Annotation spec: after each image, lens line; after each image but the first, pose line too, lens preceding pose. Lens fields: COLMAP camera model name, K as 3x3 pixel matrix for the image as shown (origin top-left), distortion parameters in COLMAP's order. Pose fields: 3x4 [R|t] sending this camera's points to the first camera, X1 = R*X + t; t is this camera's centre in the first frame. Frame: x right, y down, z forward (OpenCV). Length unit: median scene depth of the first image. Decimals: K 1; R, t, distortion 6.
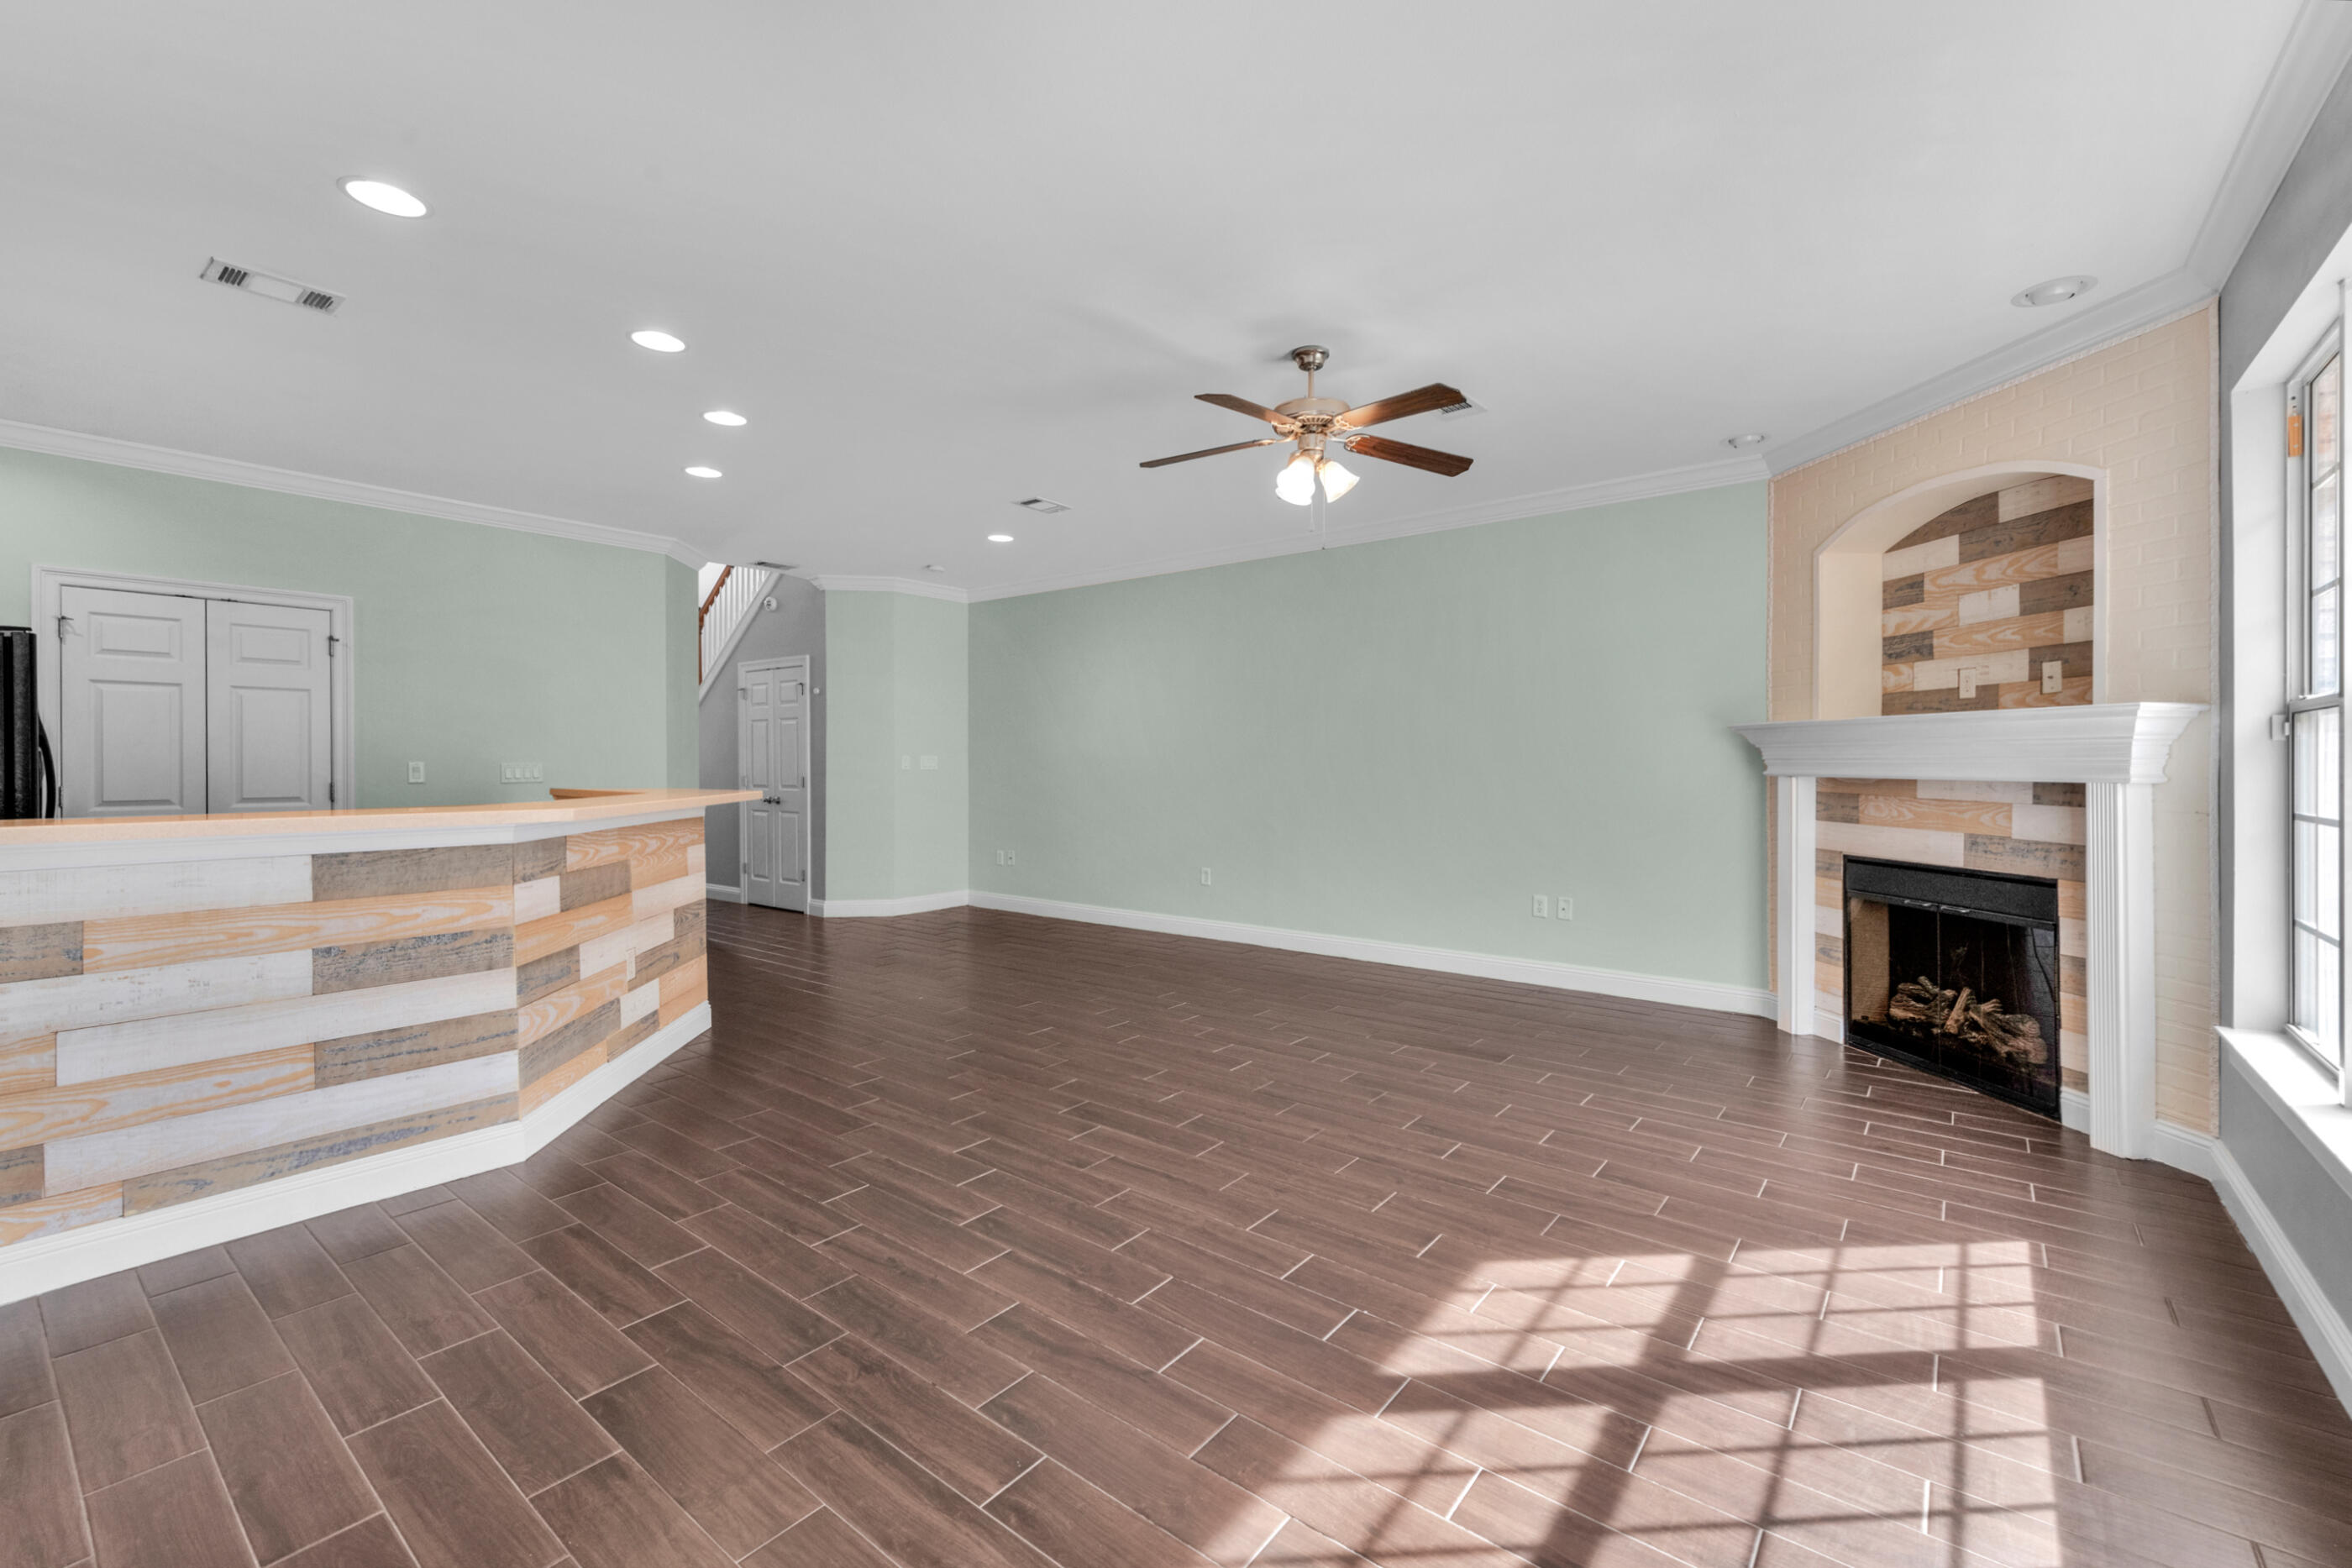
lens RADIAL K [[980.4, 0, 1208.8], [0, 980.4, 755.5], [0, 0, 1]] dist [0.010341, -0.001608]
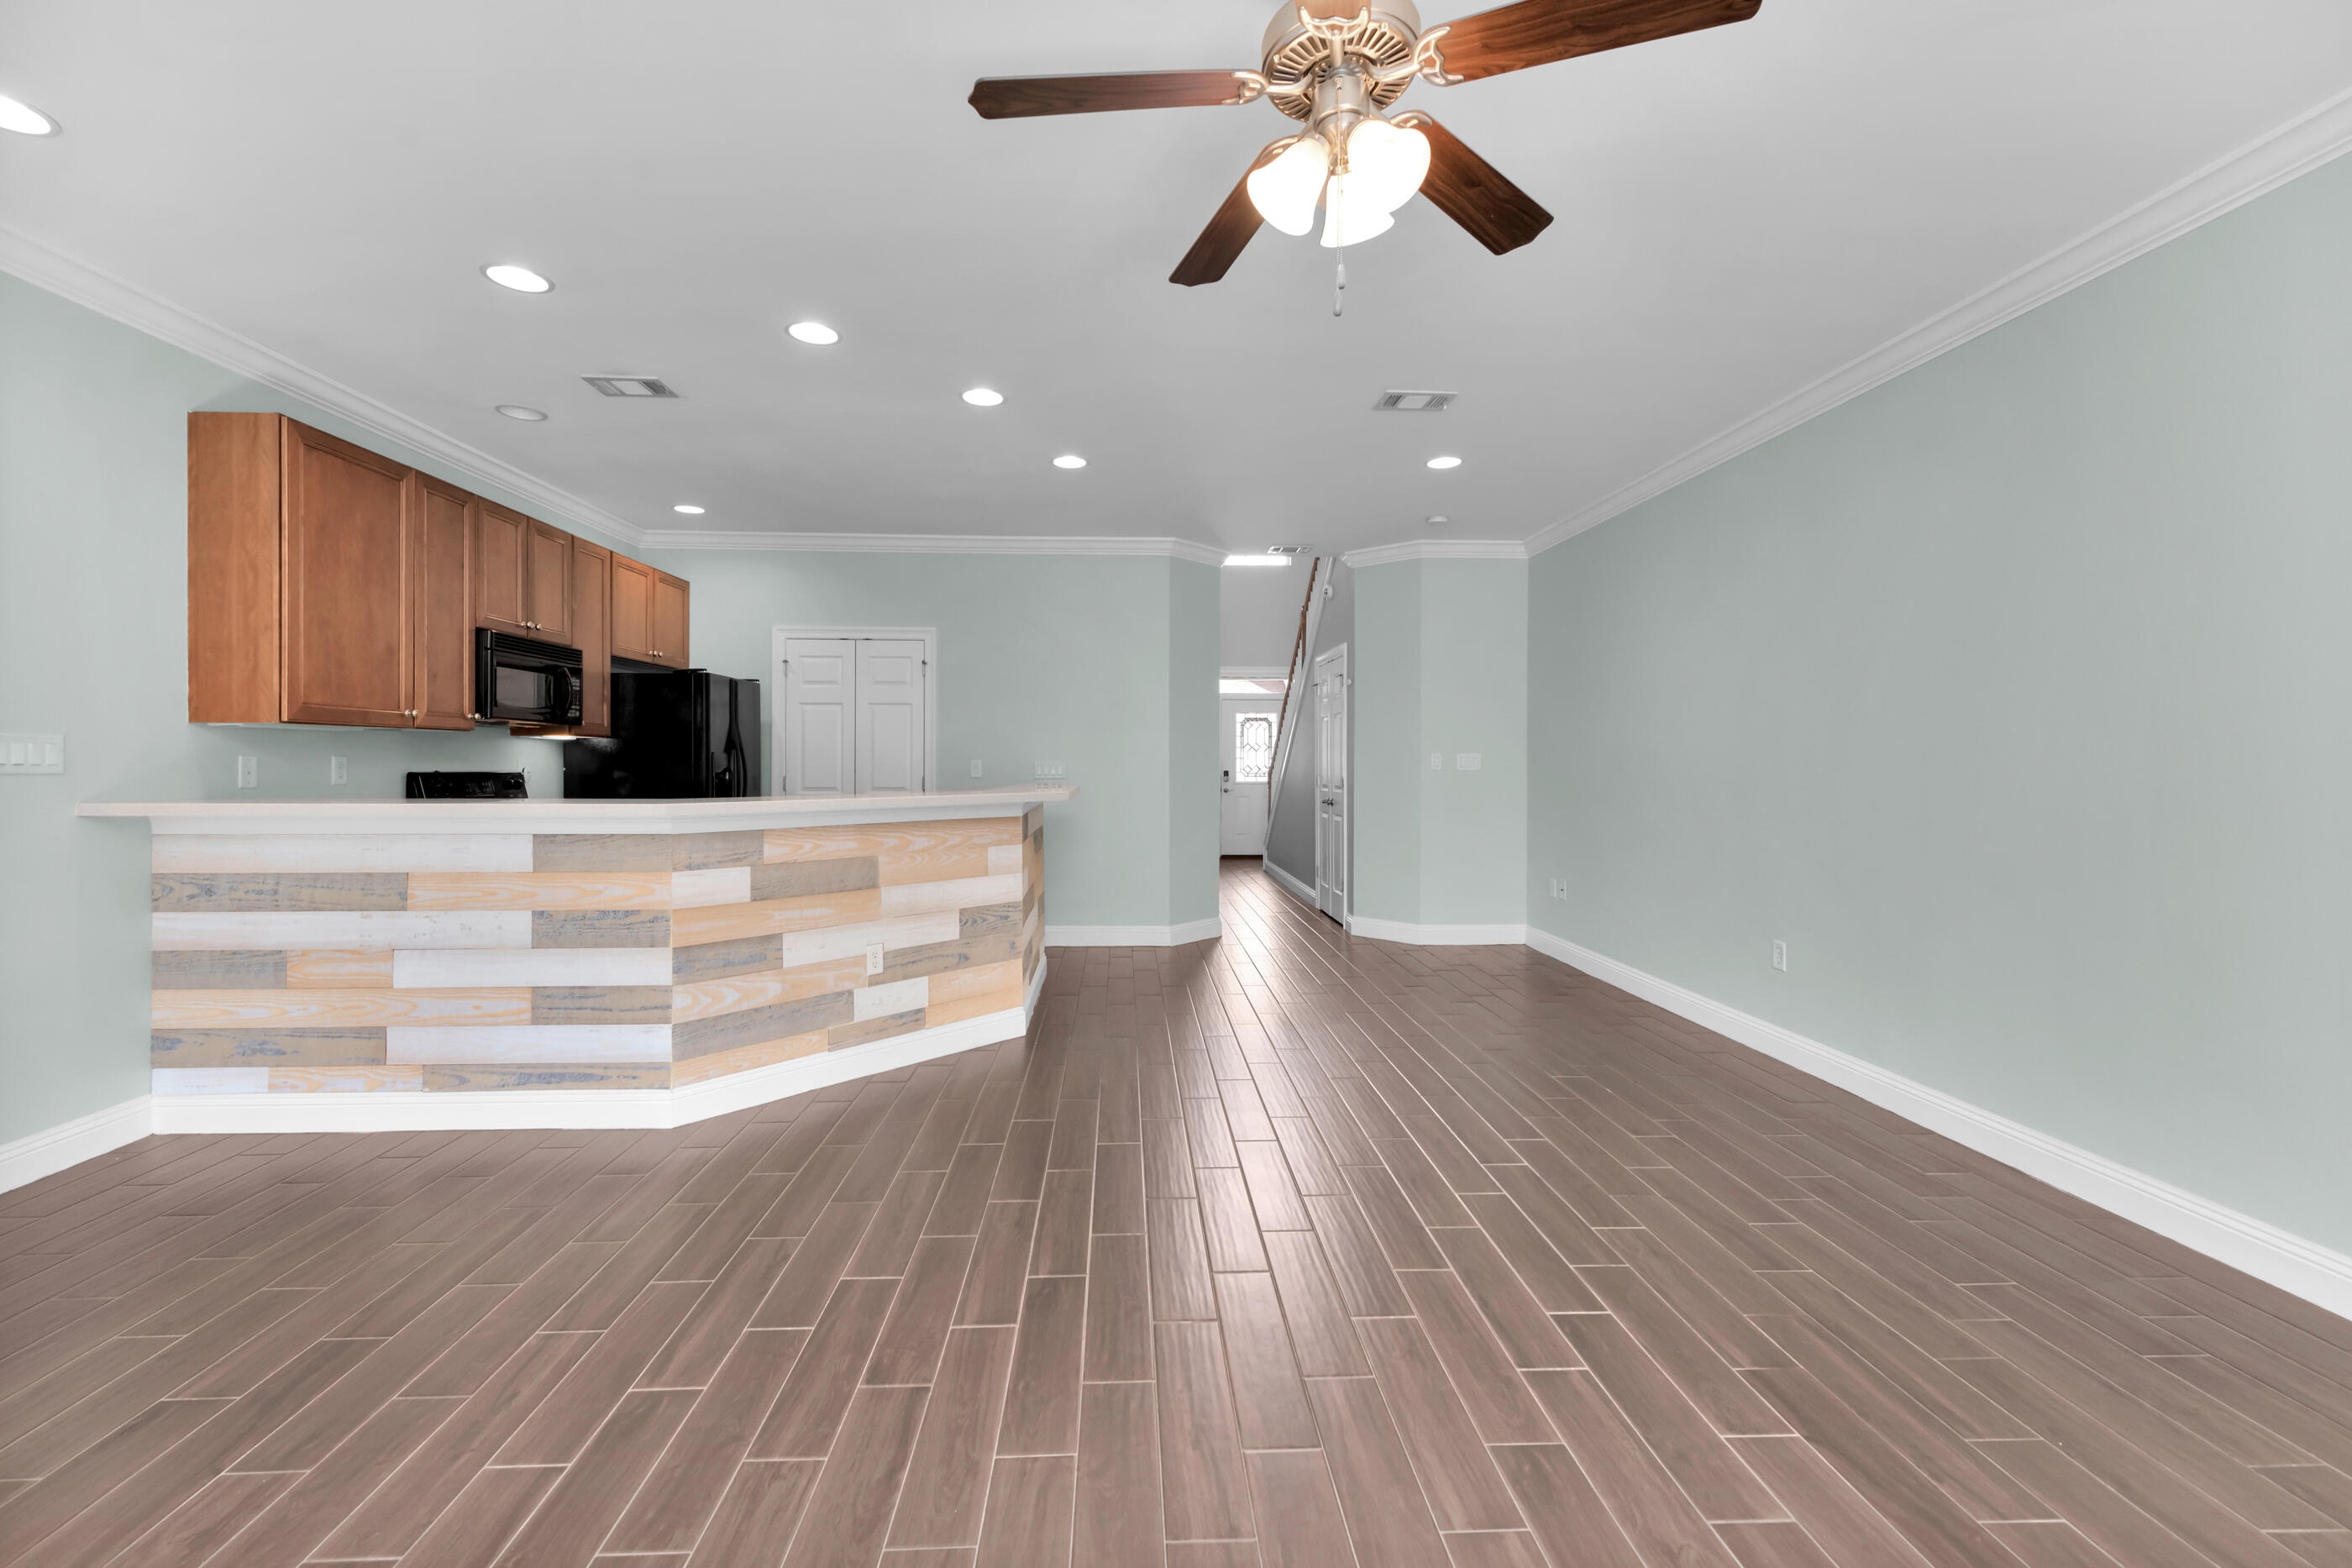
lens RADIAL K [[980.4, 0, 1187.0], [0, 980.4, 780.6], [0, 0, 1]] dist [0.010341, -0.001608]
pose [[0.646363, 0.019275, -0.762787, 0.363786], [0.001643, 0.999643, 0.026653, 0.000828], [0.763028, -0.018480, 0.646101, 0.543295]]
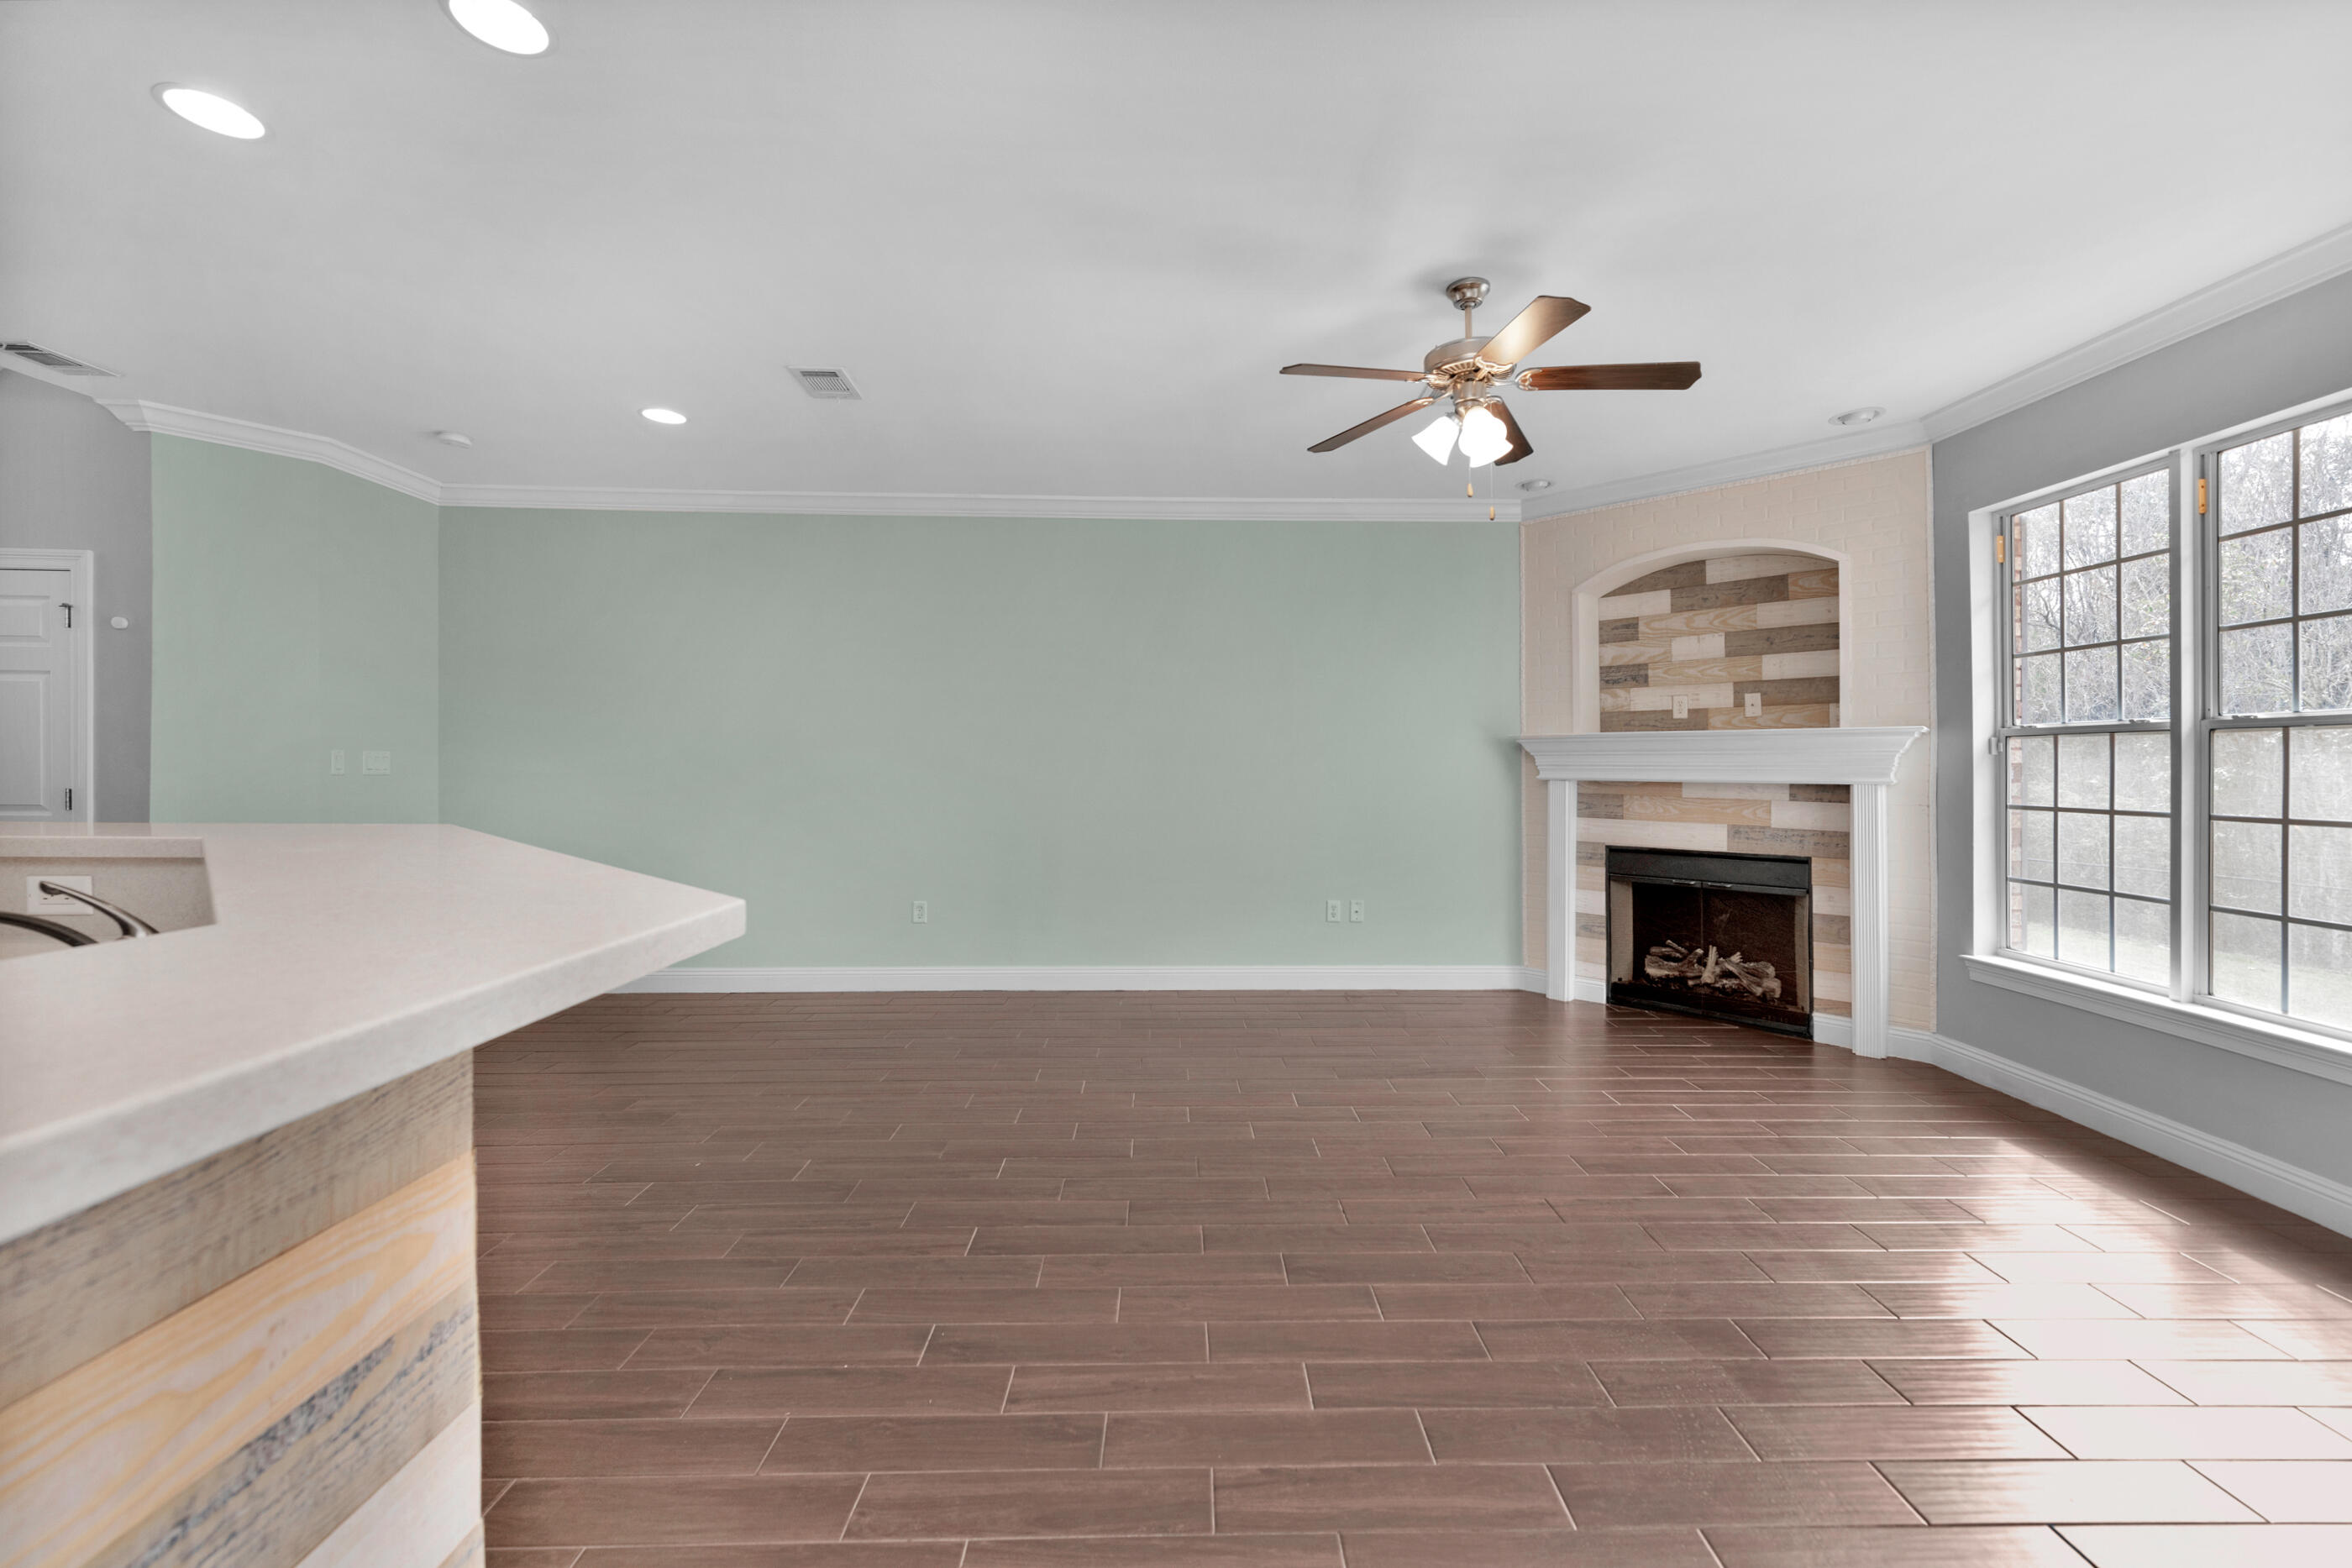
lens RADIAL K [[980.4, 0, 1186.0], [0, 980.4, 739.9], [0, 0, 1]] dist [0.010341, -0.001608]
pose [[0.769660, 0.020230, 0.638133, -0.544989], [-0.009995, 0.999757, -0.019638, 0.001372], [-0.638376, 0.008736, 0.769675, 0.433929]]
